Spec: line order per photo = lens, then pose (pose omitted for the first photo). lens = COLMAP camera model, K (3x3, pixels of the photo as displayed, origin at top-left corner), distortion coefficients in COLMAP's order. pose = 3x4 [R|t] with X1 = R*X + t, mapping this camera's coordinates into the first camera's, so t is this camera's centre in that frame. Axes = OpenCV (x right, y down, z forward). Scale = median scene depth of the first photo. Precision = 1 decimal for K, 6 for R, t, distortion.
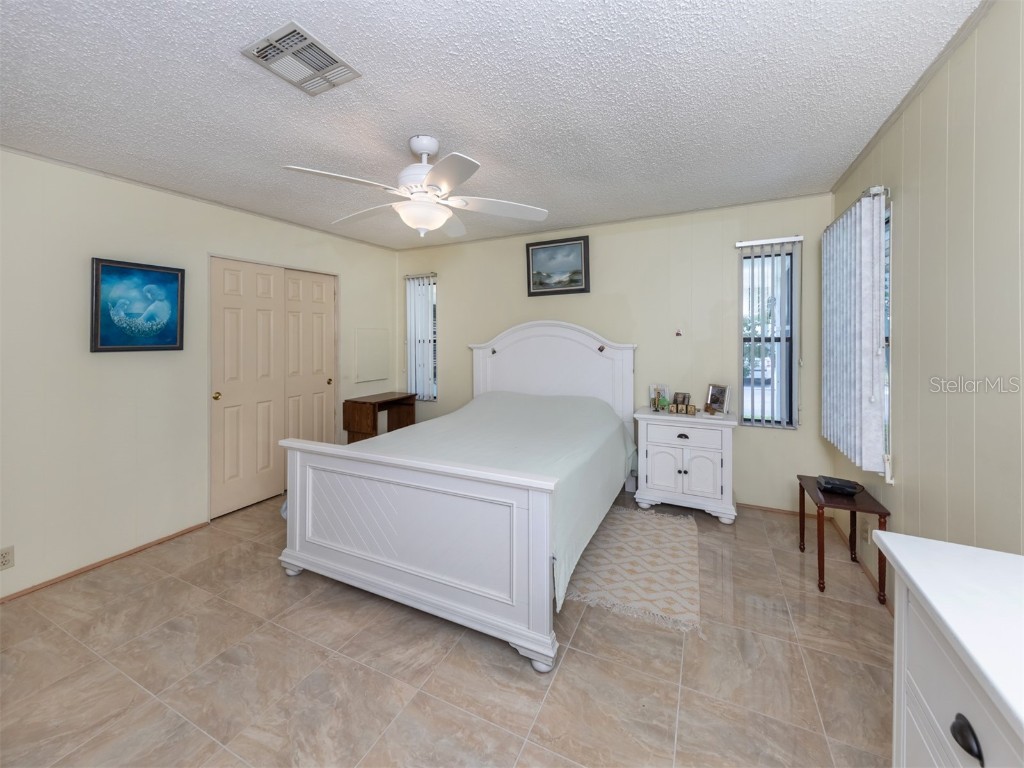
lens RADIAL K [[412.7, 0, 510.2], [0, 412.7, 328.9], [0, 0, 1]] dist [0.000087, 0.000157]
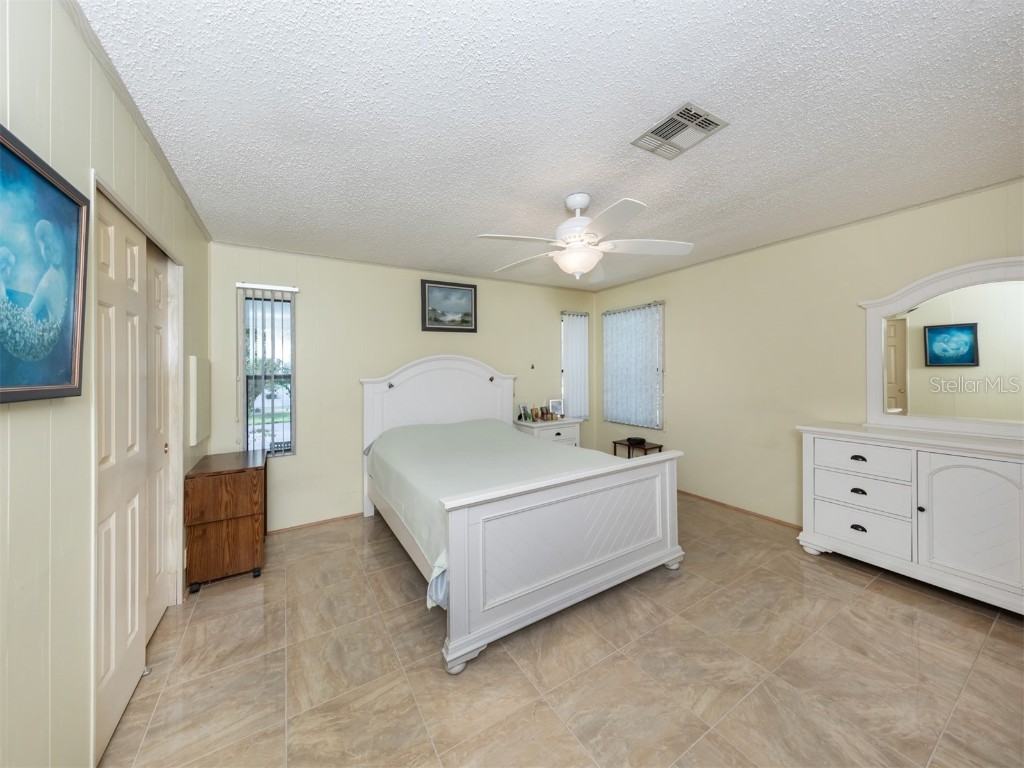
lens RADIAL K [[372.3, 0, 518.2], [0, 372.3, 365.8], [0, 0, 1]] dist [0.010854, -0.000026]
pose [[0.522297, 0.010904, 0.852694, -0.759117], [-0.008194, 0.999936, -0.007768, 0.017370], [-0.852724, -0.002930, 0.522353, 0.375969]]
